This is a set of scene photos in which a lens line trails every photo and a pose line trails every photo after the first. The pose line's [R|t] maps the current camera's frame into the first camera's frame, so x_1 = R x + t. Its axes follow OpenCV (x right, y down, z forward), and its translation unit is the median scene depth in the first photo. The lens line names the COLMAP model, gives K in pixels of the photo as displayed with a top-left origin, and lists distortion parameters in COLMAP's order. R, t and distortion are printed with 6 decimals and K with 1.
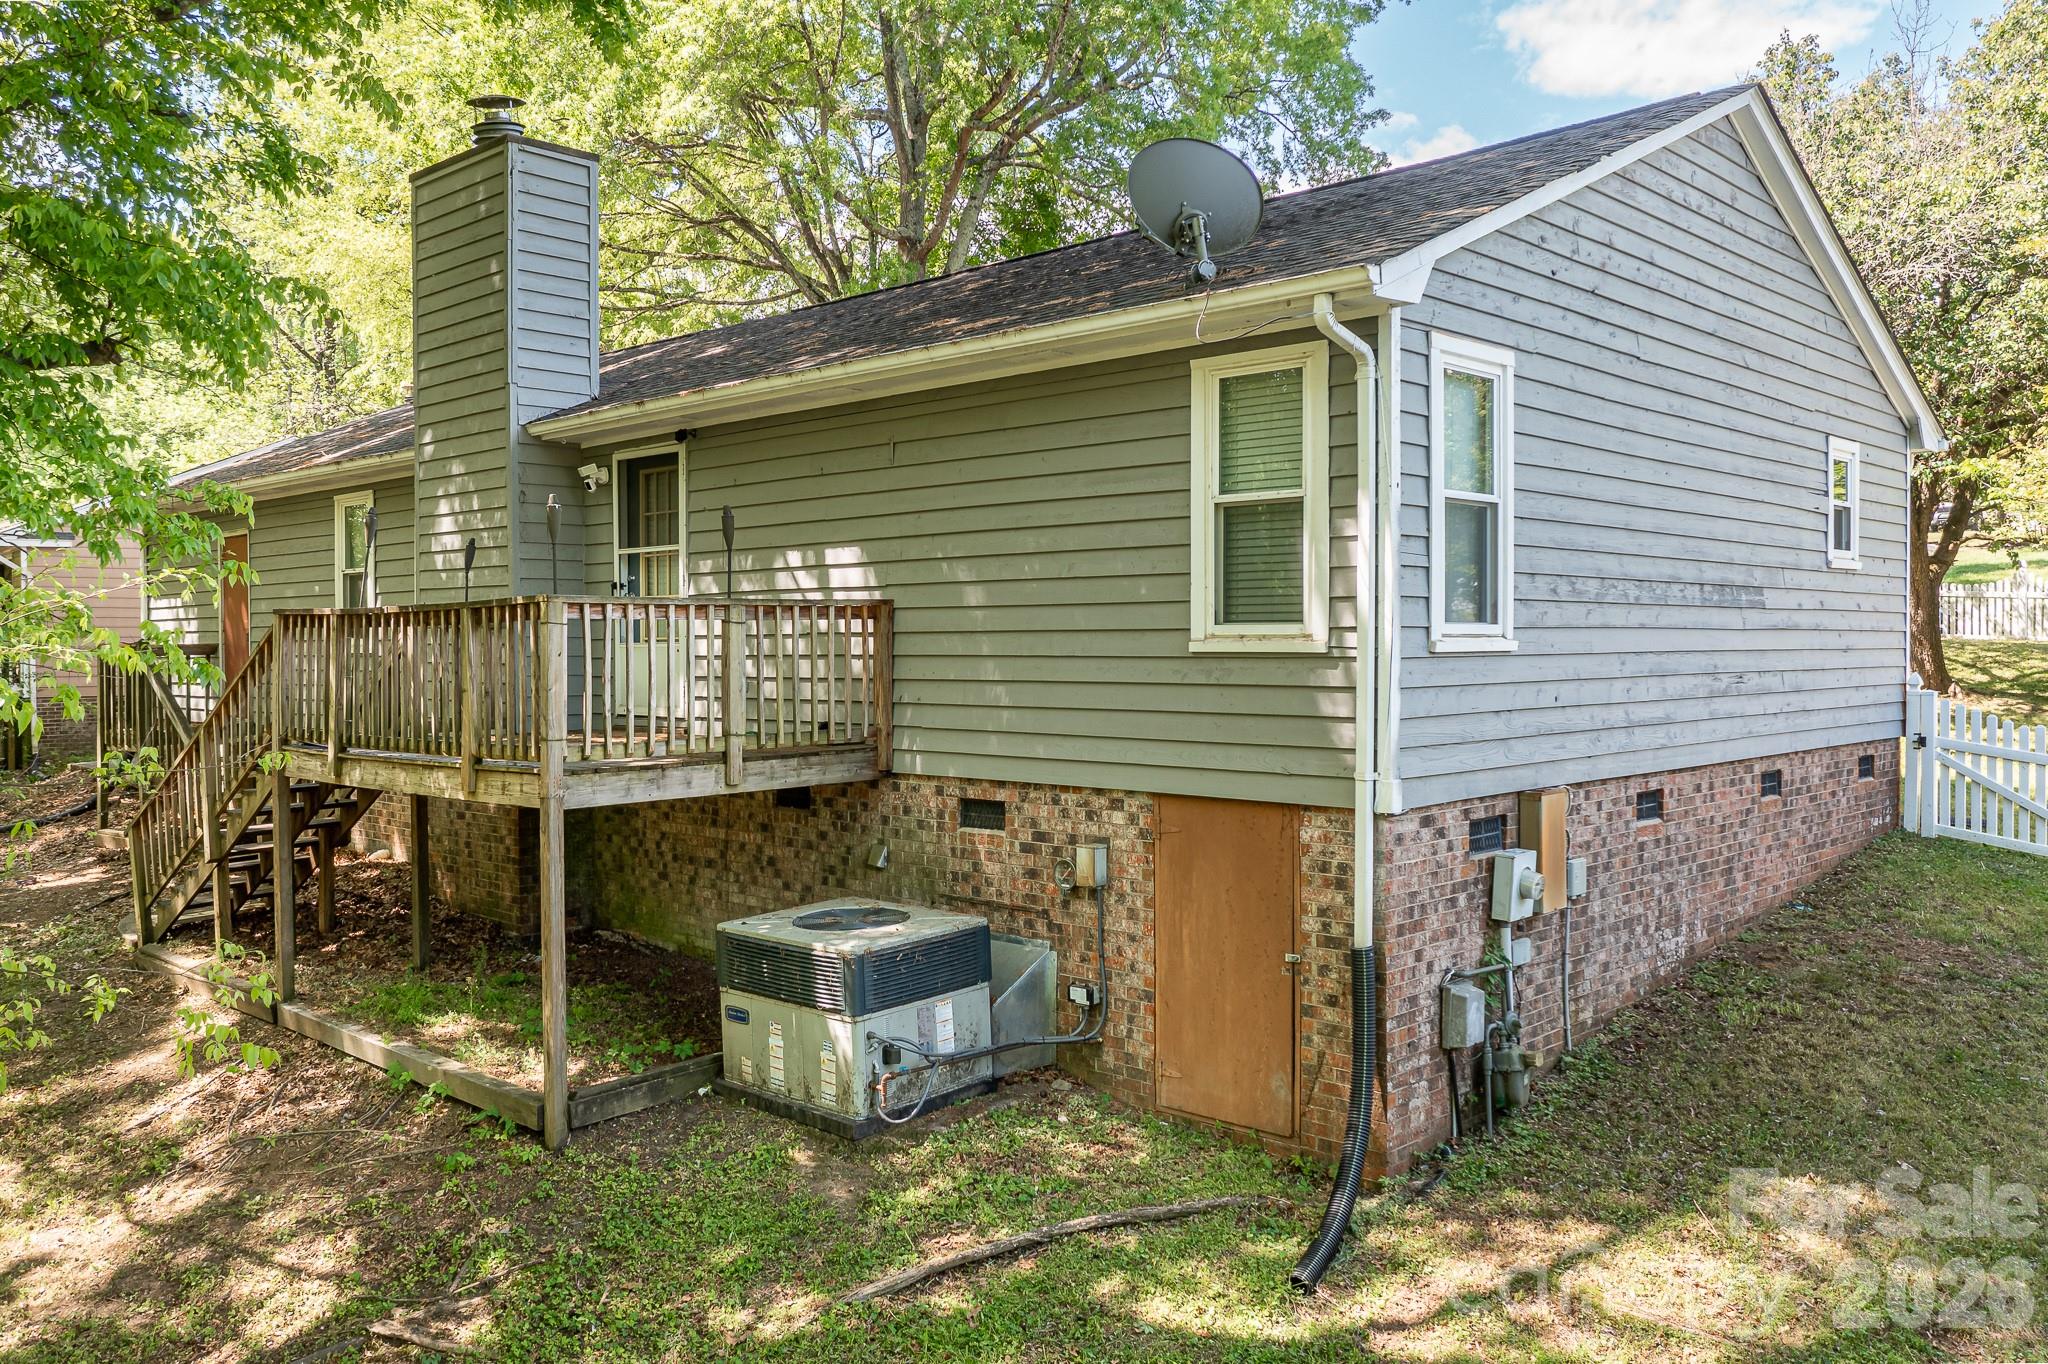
lens RADIAL K [[1645.8, 0, 1024.0], [0, 1645.8, 682.0], [0, 0, 1]] dist [-0.013781, 0.007893]
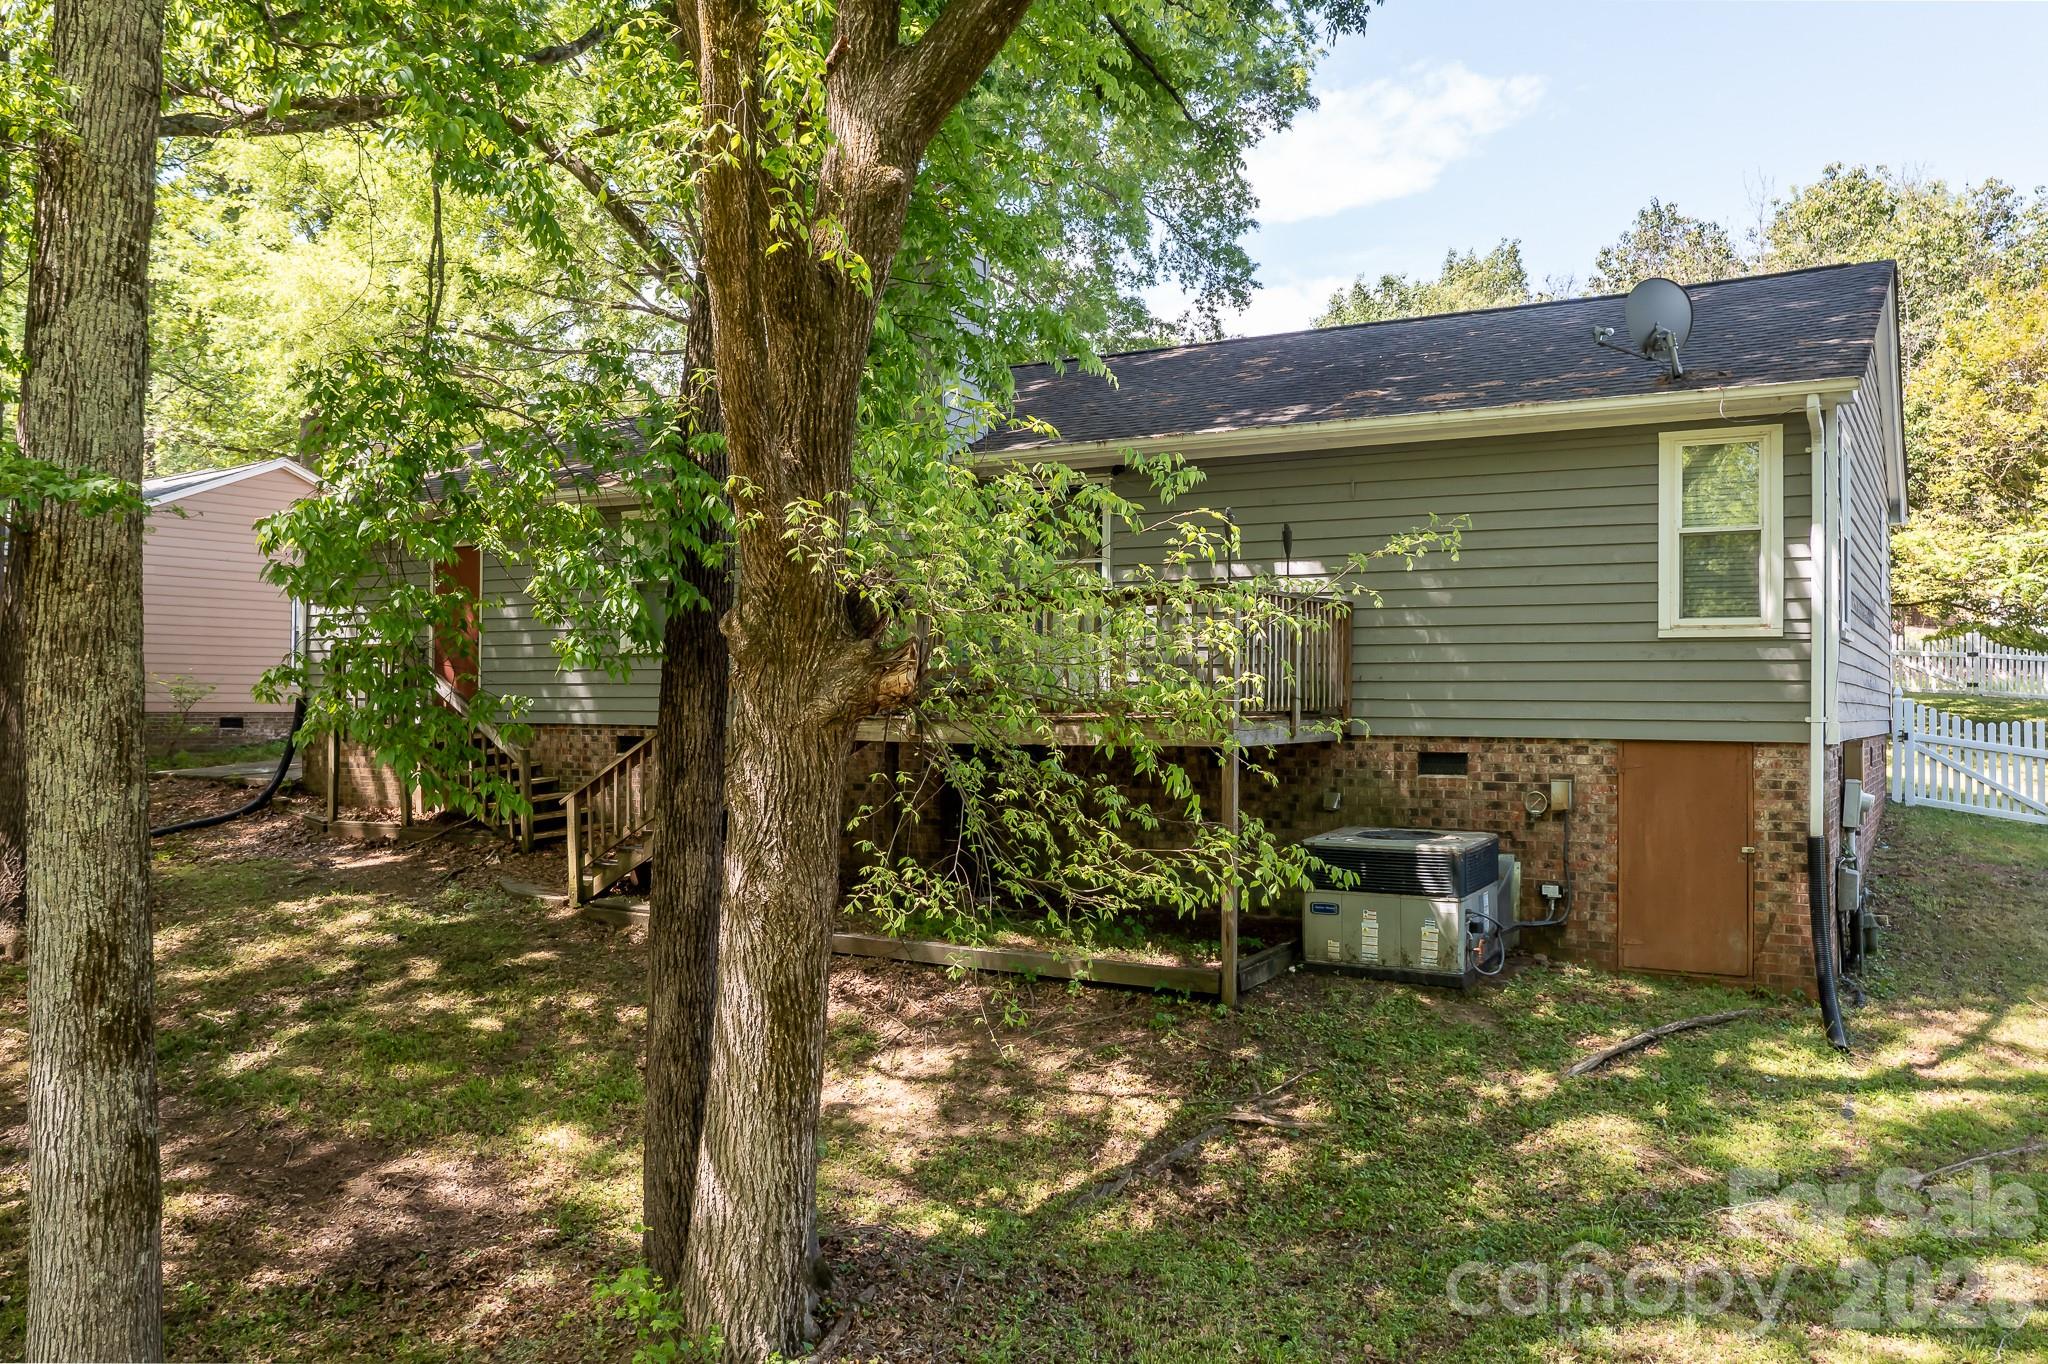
lens RADIAL K [[1645.8, 0, 1024.0], [0, 1645.8, 682.0], [0, 0, 1]] dist [-0.013781, 0.007893]
pose [[0.970251, 0.017984, 0.241434, -0.744919], [-0.008242, 0.999113, -0.041299, 0.079984], [-0.241962, 0.038080, 0.969538, -0.226481]]
